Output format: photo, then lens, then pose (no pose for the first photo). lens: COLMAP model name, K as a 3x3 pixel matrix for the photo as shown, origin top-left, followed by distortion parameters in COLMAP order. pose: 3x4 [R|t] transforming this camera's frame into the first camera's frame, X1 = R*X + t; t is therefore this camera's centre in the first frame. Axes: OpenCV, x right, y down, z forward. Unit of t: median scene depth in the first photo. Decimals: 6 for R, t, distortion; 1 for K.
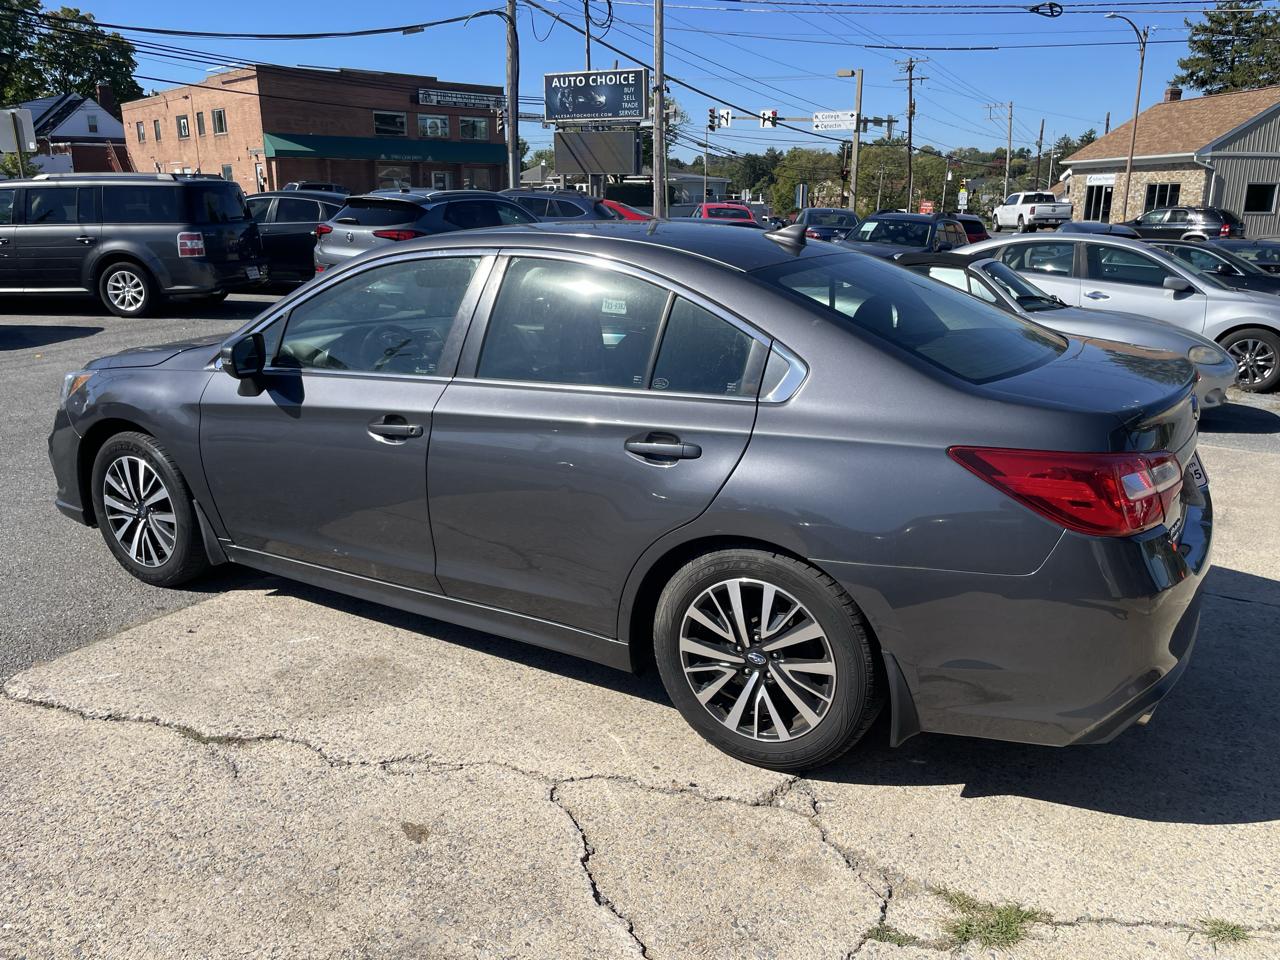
lens RADIAL K [[967.8, 0, 650.2], [0, 967.8, 468.9], [0, 0, 1]] dist [0.090291, -0.120151]
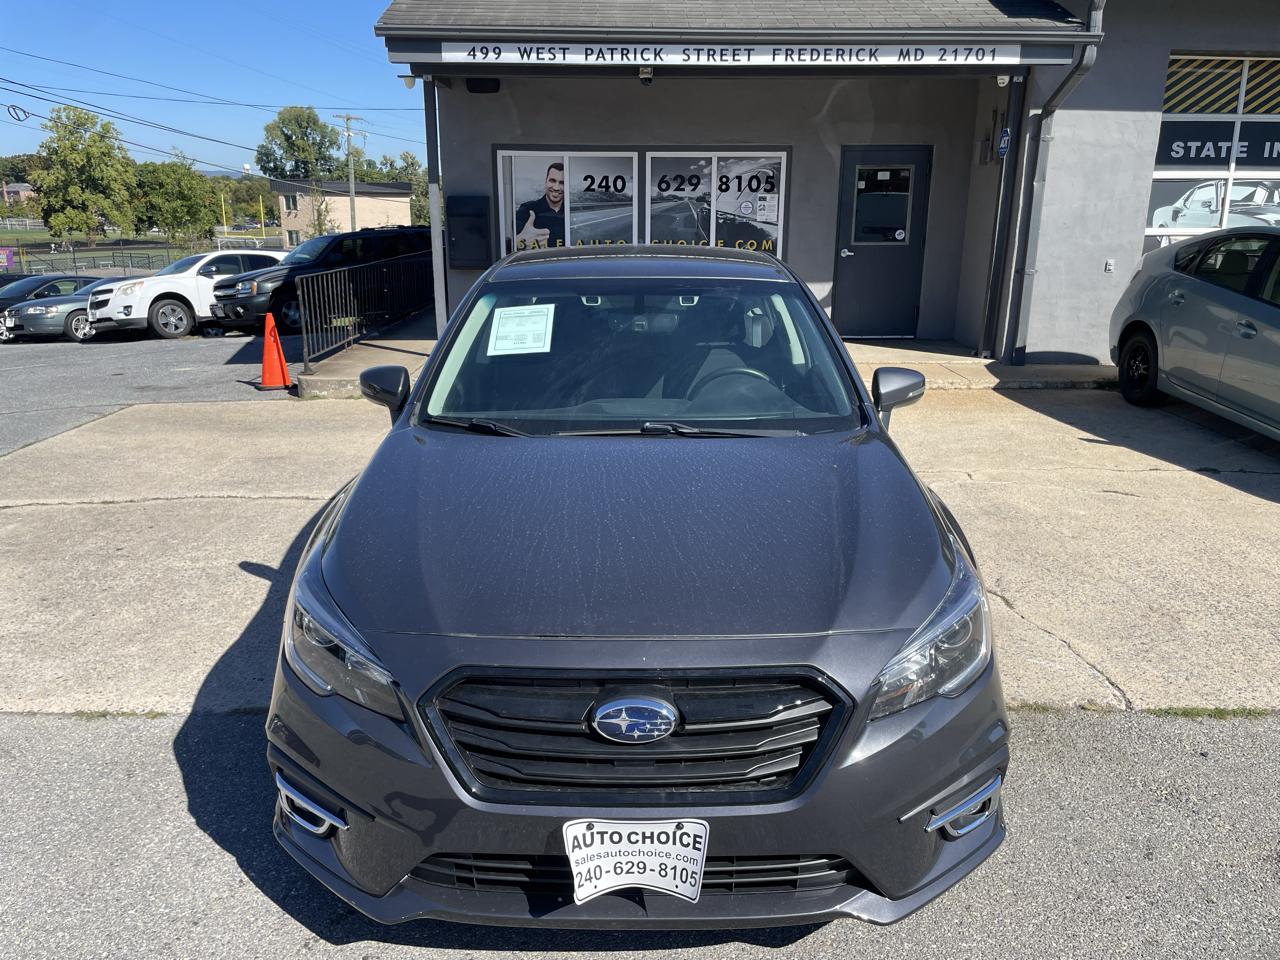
lens RADIAL K [[967.8, 0, 633.0], [0, 967.8, 475.4], [0, 0, 1]] dist [0.090291, -0.120151]
pose [[-0.494731, -0.238482, 0.835684, -0.197614], [0.227774, 0.892411, 0.389515, -0.084824], [-0.838666, 0.383052, -0.387183, 0.284925]]
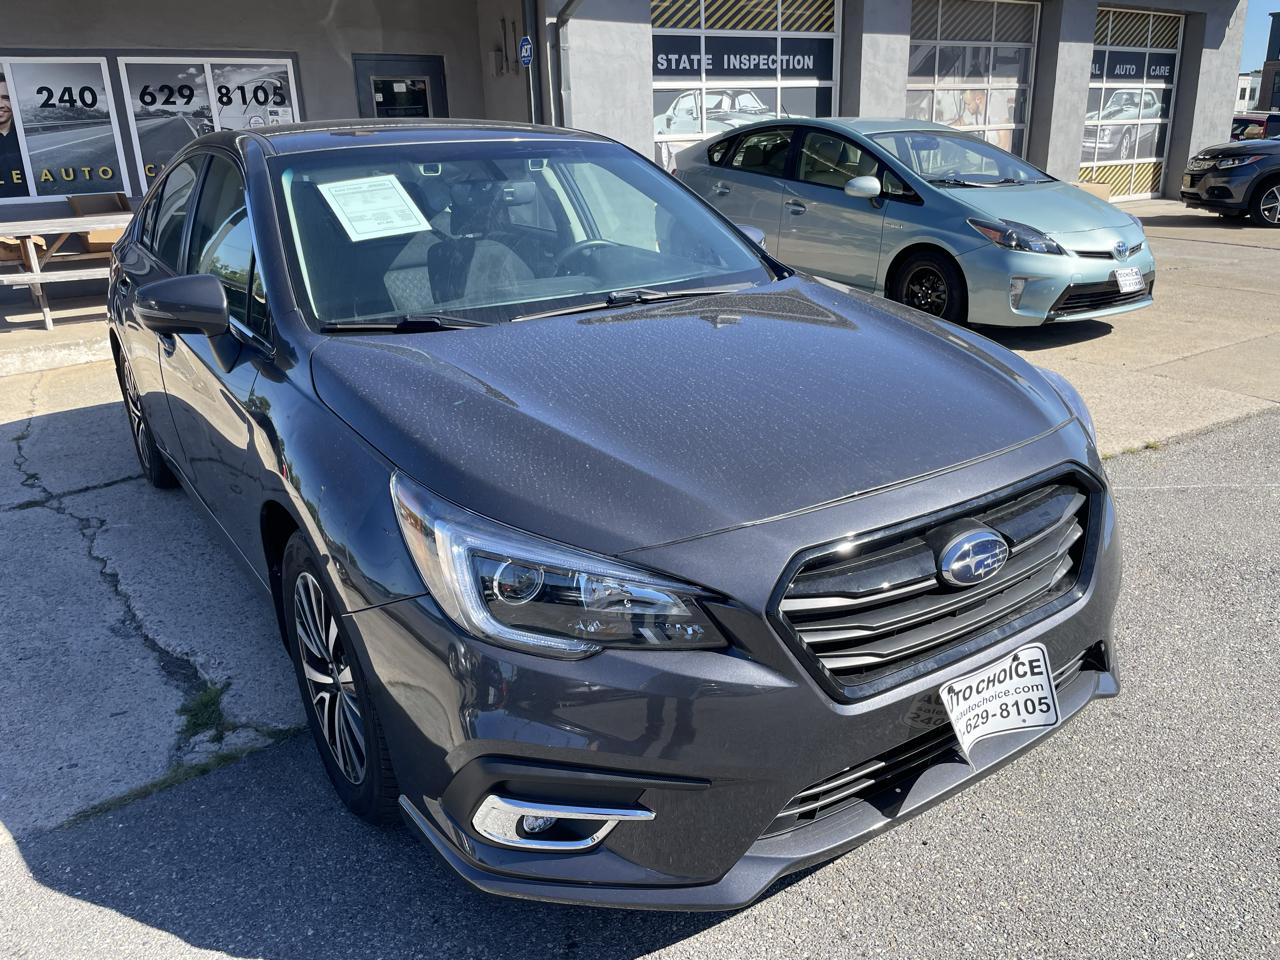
lens RADIAL K [[967.8, 0, 646.9], [0, 967.8, 468.3], [0, 0, 1]] dist [0.090291, -0.120151]
pose [[-0.899737, -0.116611, 0.420565, -0.132637], [0.143314, 0.831265, 0.537085, -0.082372], [-0.412231, 0.543508, -0.731208, 0.326811]]
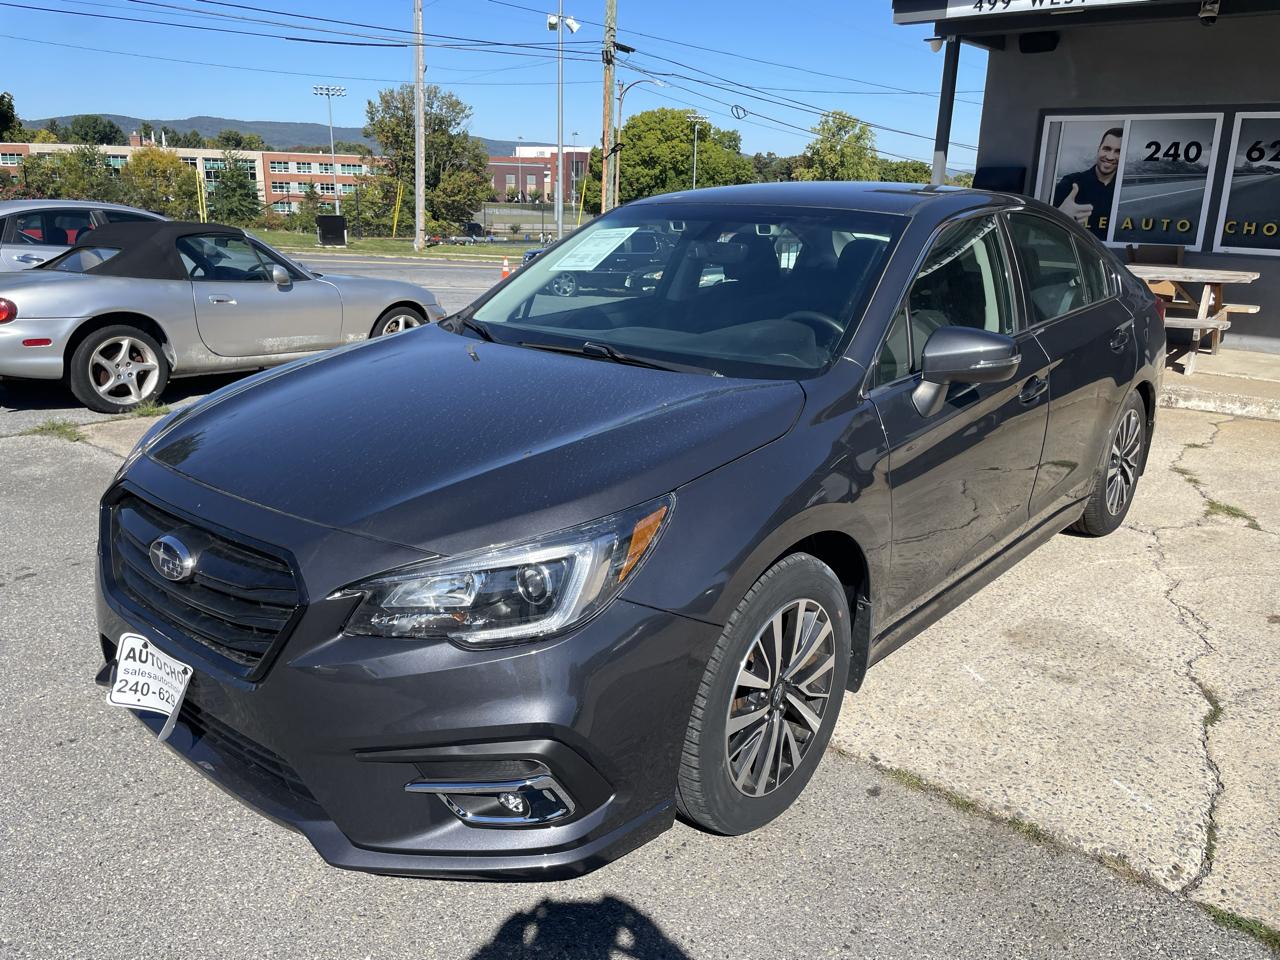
lens RADIAL K [[967.8, 0, 631.6], [0, 967.8, 464.7], [0, 0, 1]] dist [0.090291, -0.120151]
pose [[0.180532, -0.265049, 0.947184, -0.207846], [0.240677, 0.945635, 0.218743, -0.045669], [-0.953668, 0.188475, 0.234509, 0.186466]]
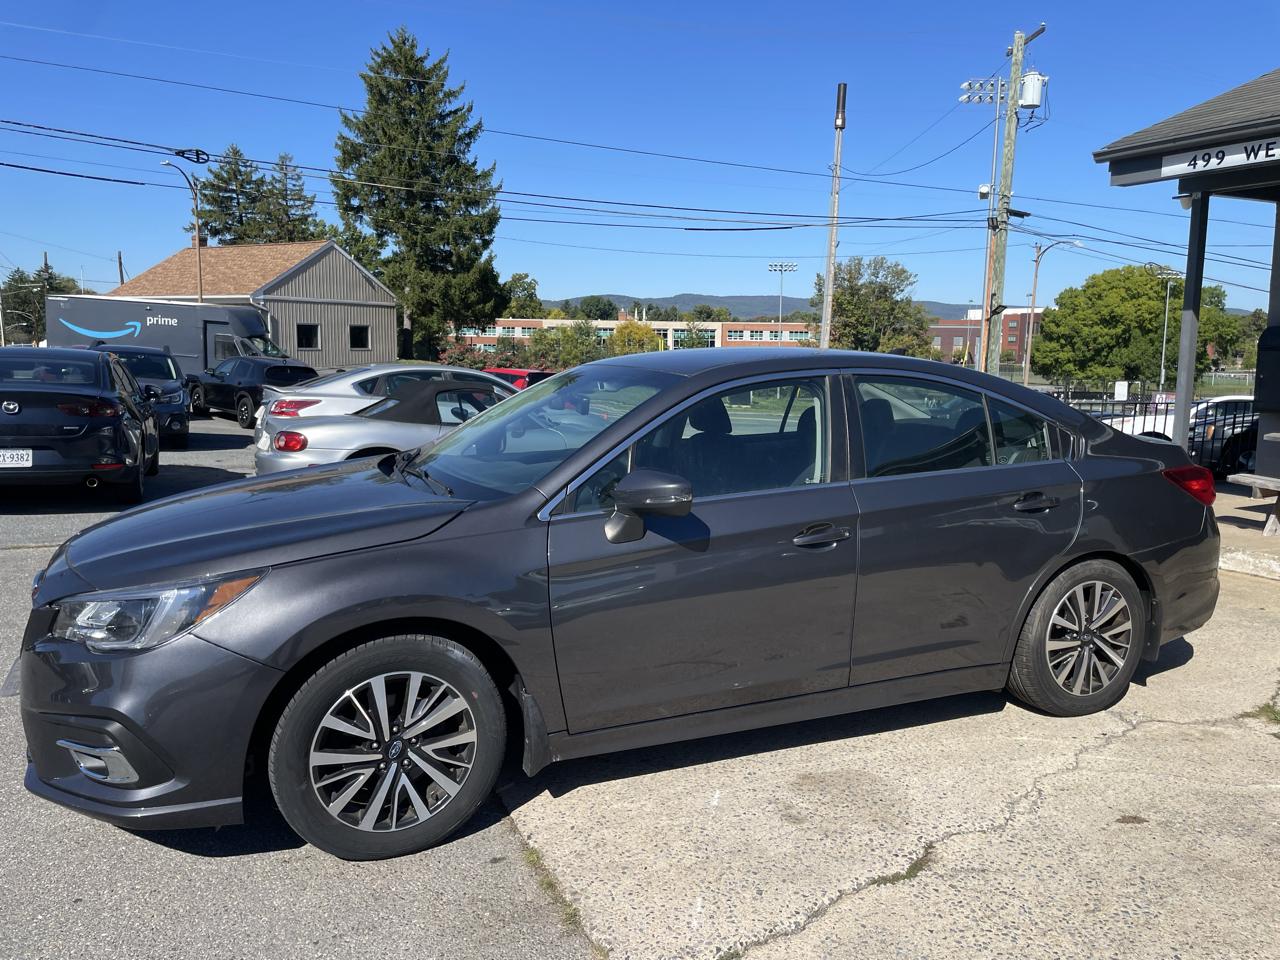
lens RADIAL K [[967.8, 0, 646.4], [0, 967.8, 465.6], [0, 0, 1]] dist [0.090291, -0.120151]
pose [[0.575995, -0.094597, 0.811962, -0.194015], [0.204306, 0.978418, -0.030942, -0.019601], [-0.791511, 0.183711, 0.582890, 0.083421]]
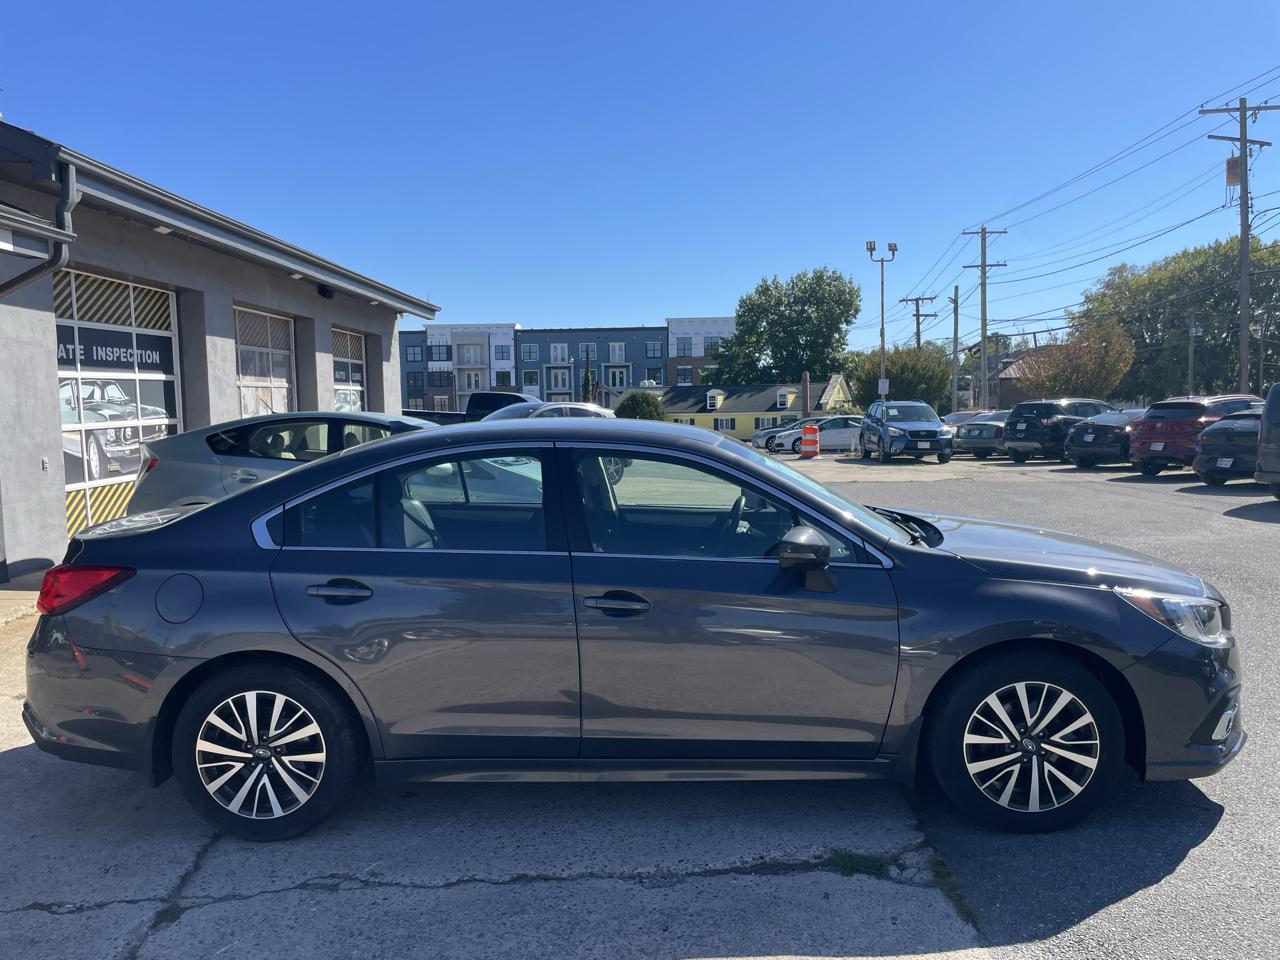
lens RADIAL K [[967.8, 0, 645.0], [0, 967.8, 474.7], [0, 0, 1]] dist [0.090291, -0.120151]
pose [[-0.878691, 0.052019, -0.474549, 0.079468], [-0.110082, 0.945179, 0.307439, -0.102330], [0.464526, 0.322383, -0.824794, 0.371205]]
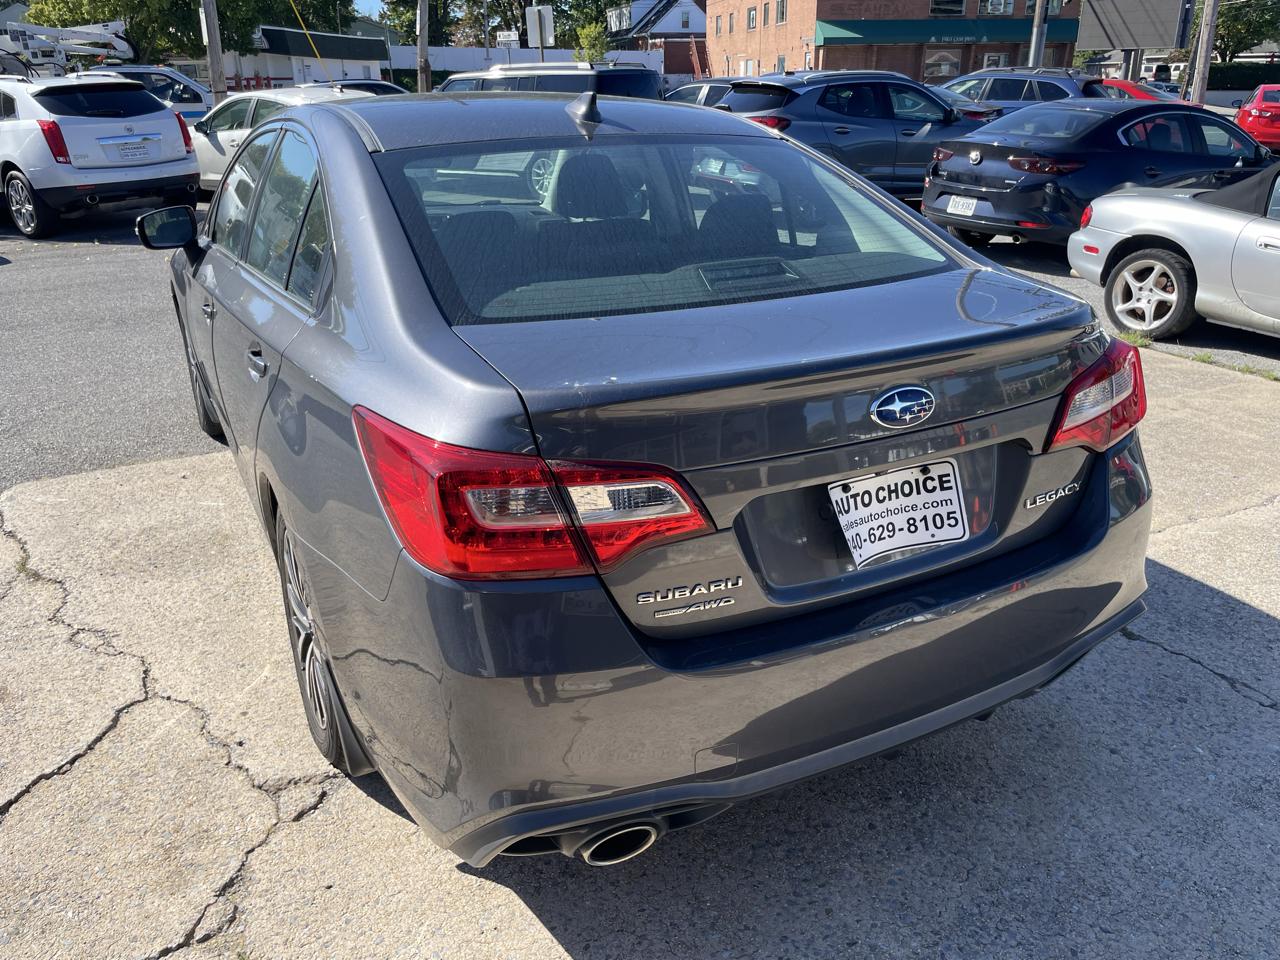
lens RADIAL K [[967.8, 0, 650.9], [0, 967.8, 475.2], [0, 0, 1]] dist [0.090291, -0.120151]
pose [[0.852318, 0.182255, -0.490241, 0.101048], [-0.128834, 0.981600, 0.140940, -0.011969], [0.506908, -0.056966, 0.860116, 0.058158]]
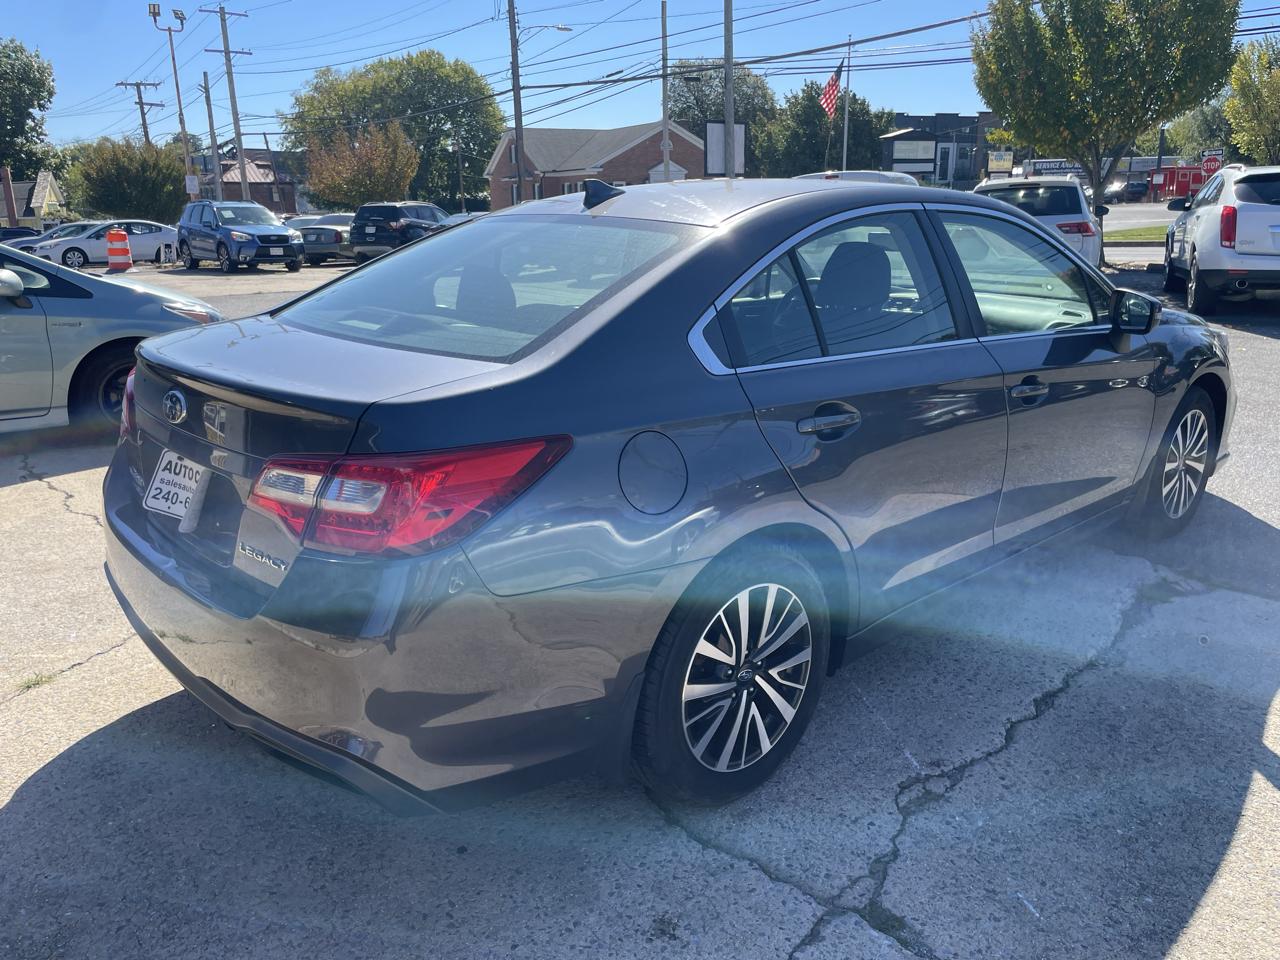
lens RADIAL K [[967.8, 0, 648.6], [0, 967.8, 463.8], [0, 0, 1]] dist [0.090291, -0.120151]
pose [[-0.295483, 0.254029, -0.920955, 0.164959], [-0.245482, 0.911443, 0.330167, -0.052316], [0.923270, 0.323637, -0.206957, 0.214133]]
